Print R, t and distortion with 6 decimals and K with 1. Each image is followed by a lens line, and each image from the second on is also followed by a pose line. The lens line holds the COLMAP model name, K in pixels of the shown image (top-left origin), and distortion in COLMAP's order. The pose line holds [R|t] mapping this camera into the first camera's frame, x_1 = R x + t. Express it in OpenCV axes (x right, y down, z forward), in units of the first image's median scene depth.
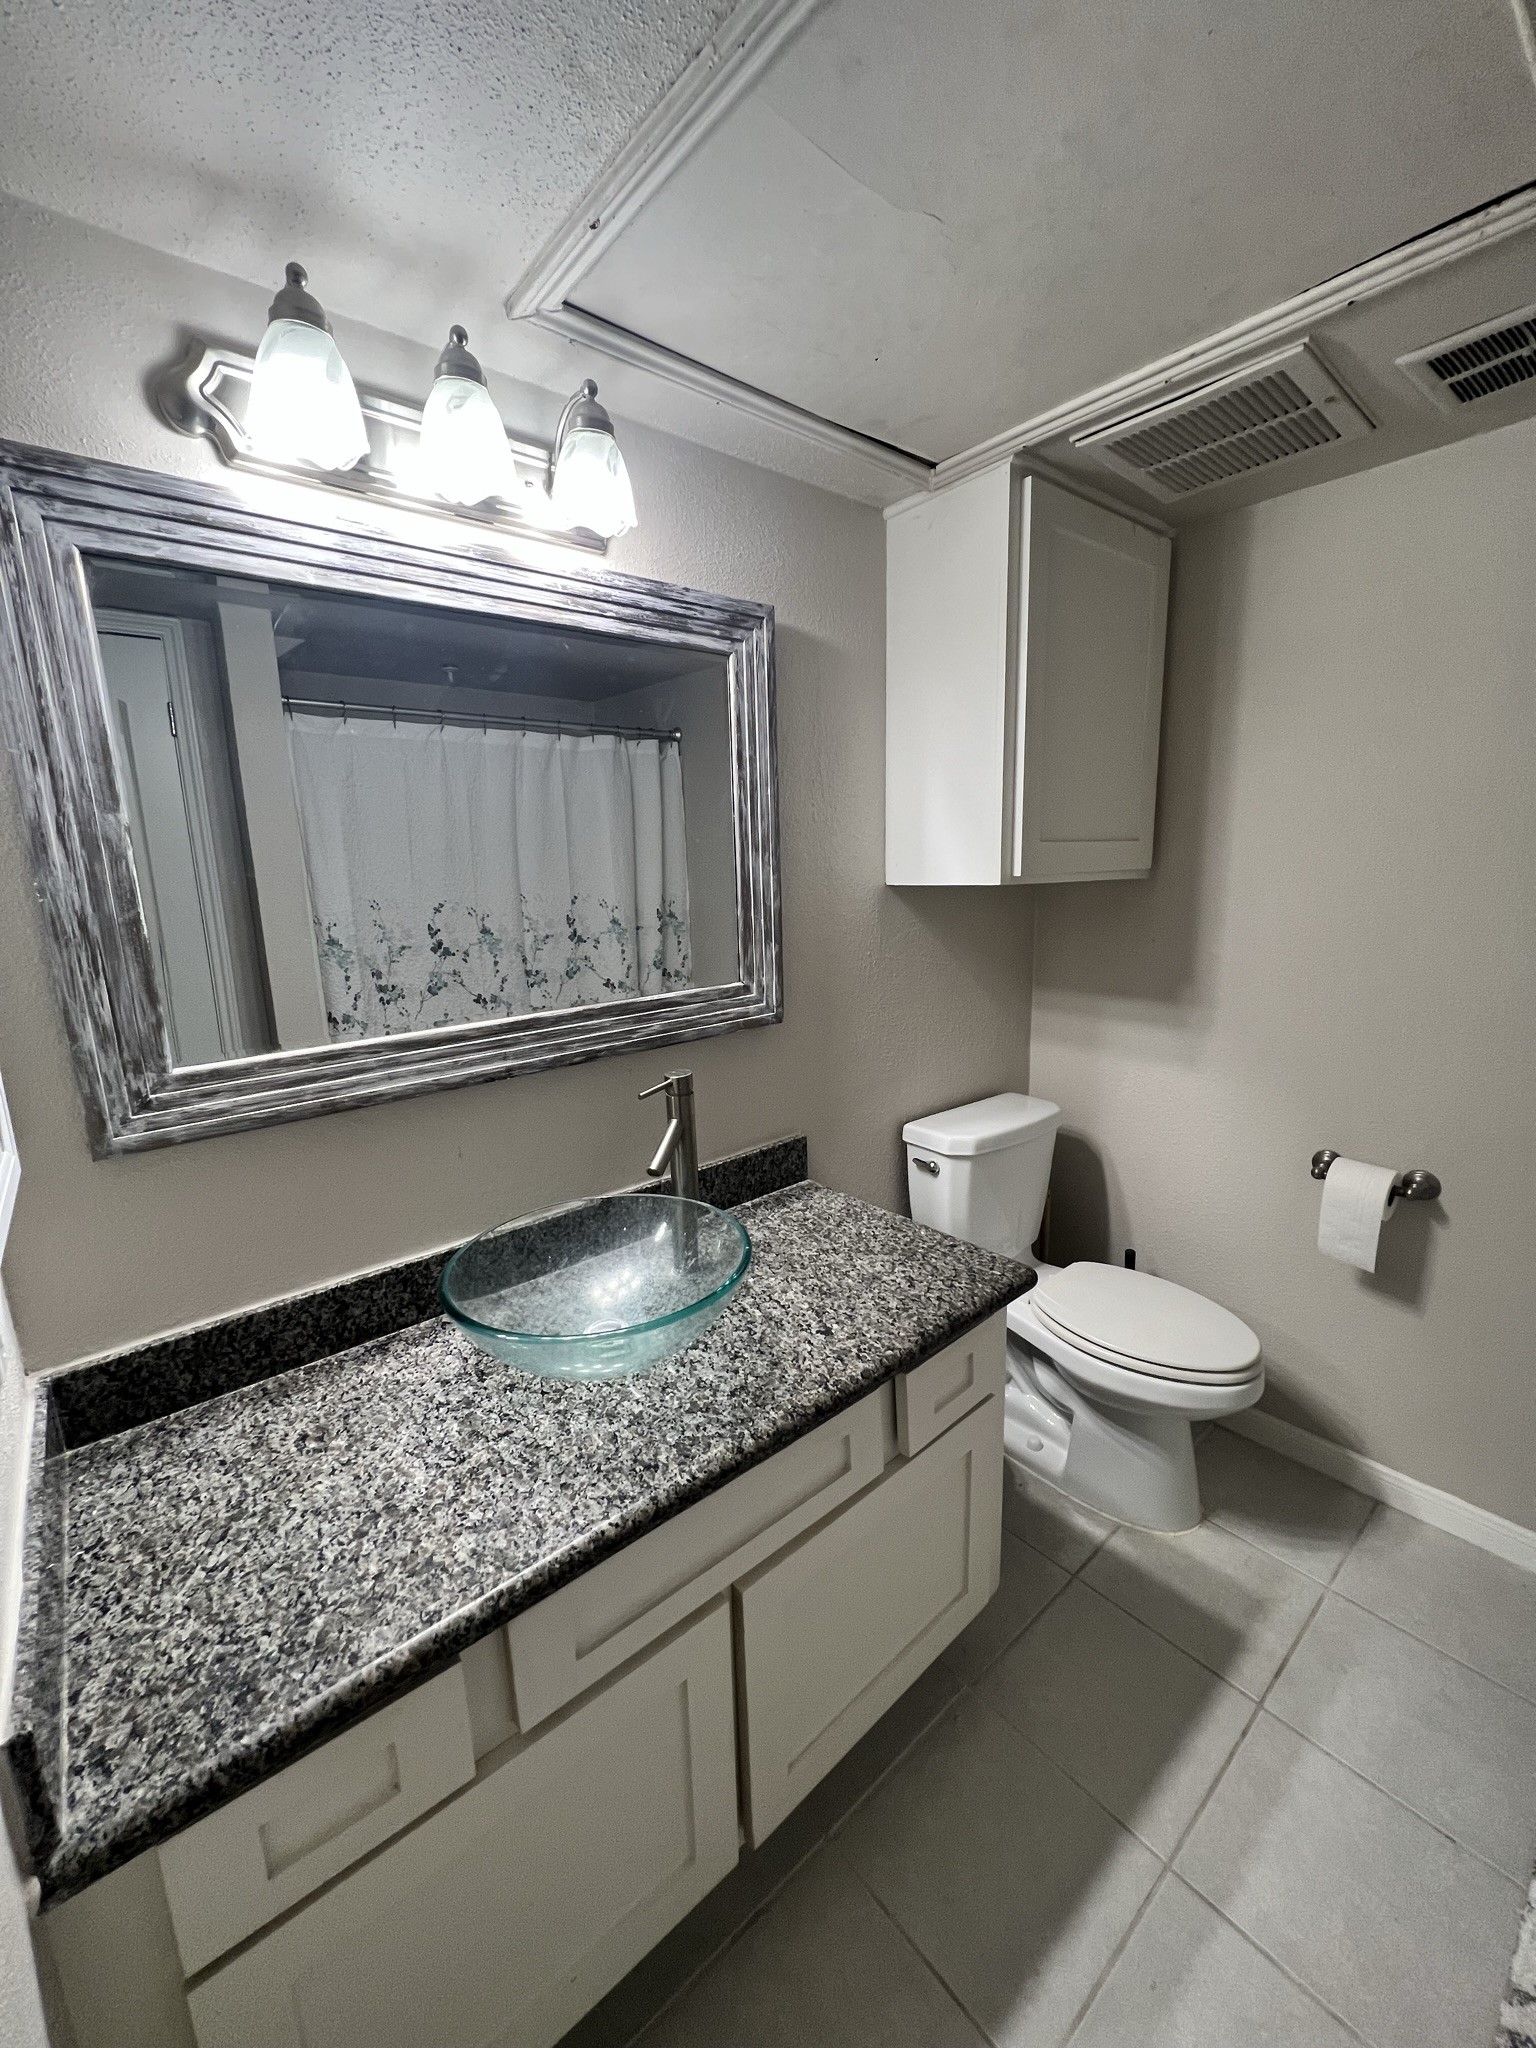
lens RADIAL K [[817.8, 0, 775.3], [0, 817.8, 1019.8], [0, 0, 1]] dist [-0.002309, 0.000759]
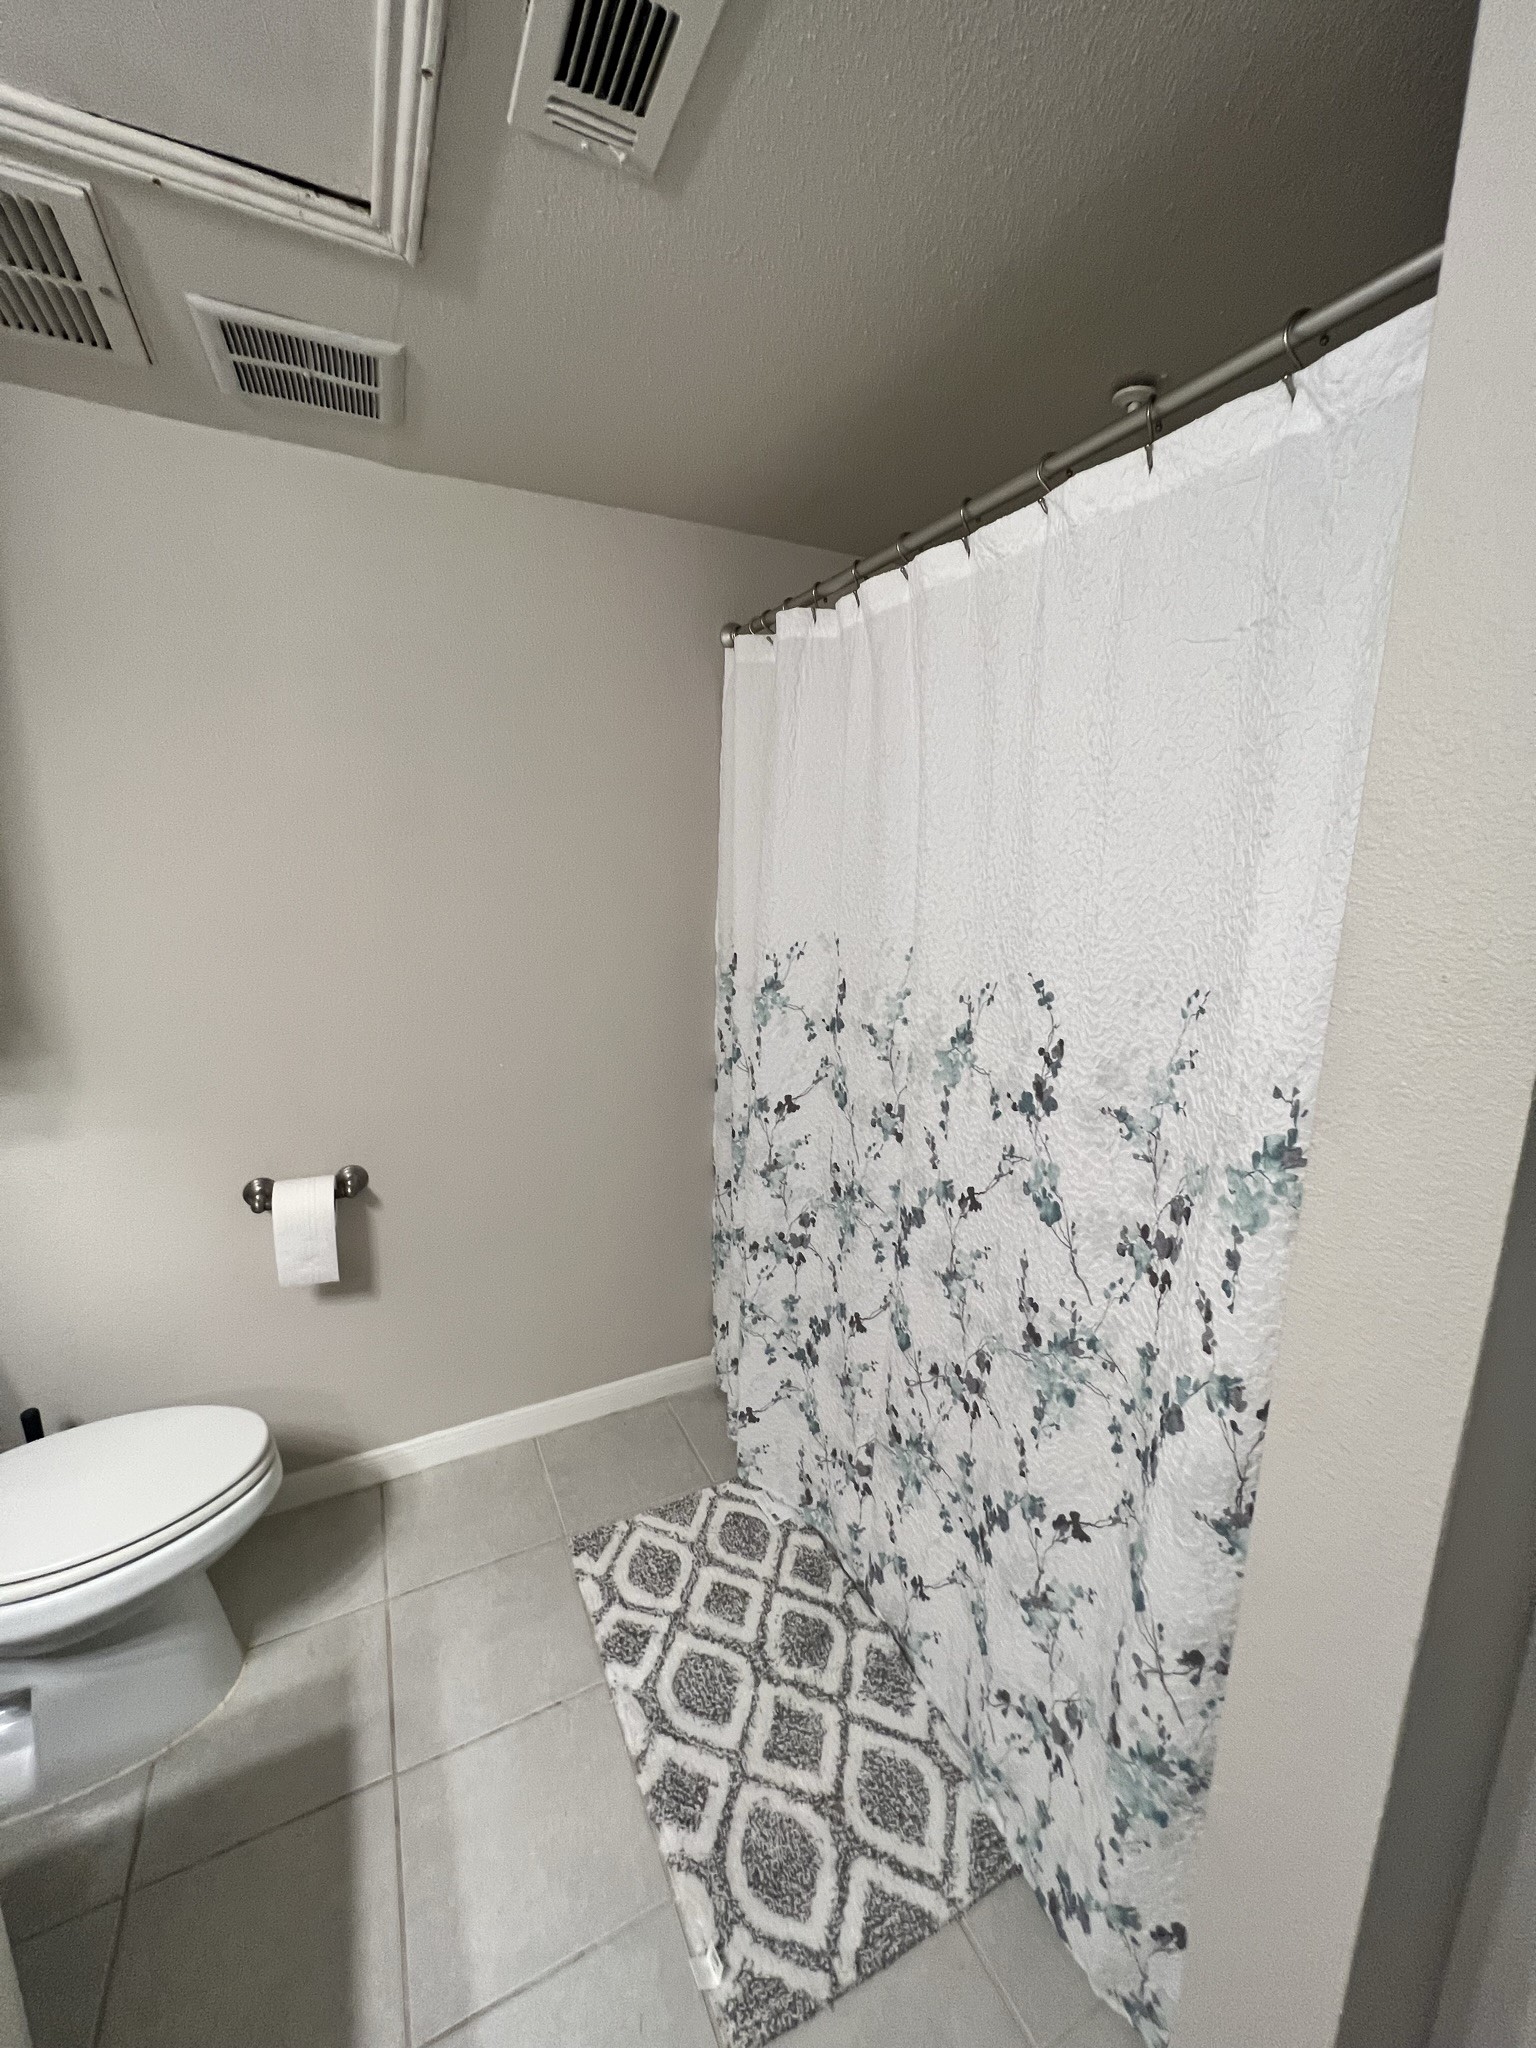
lens RADIAL K [[816.2, 0, 767.9], [0, 816.2, 1019.3], [0, 0, 1]] dist [0.000546, 0.000475]
pose [[0.234174, -0.165069, 0.958079, -0.052510], [0.165736, 0.977833, 0.127963, -0.047426], [-0.957963, 0.128823, 0.256341, 0.232460]]
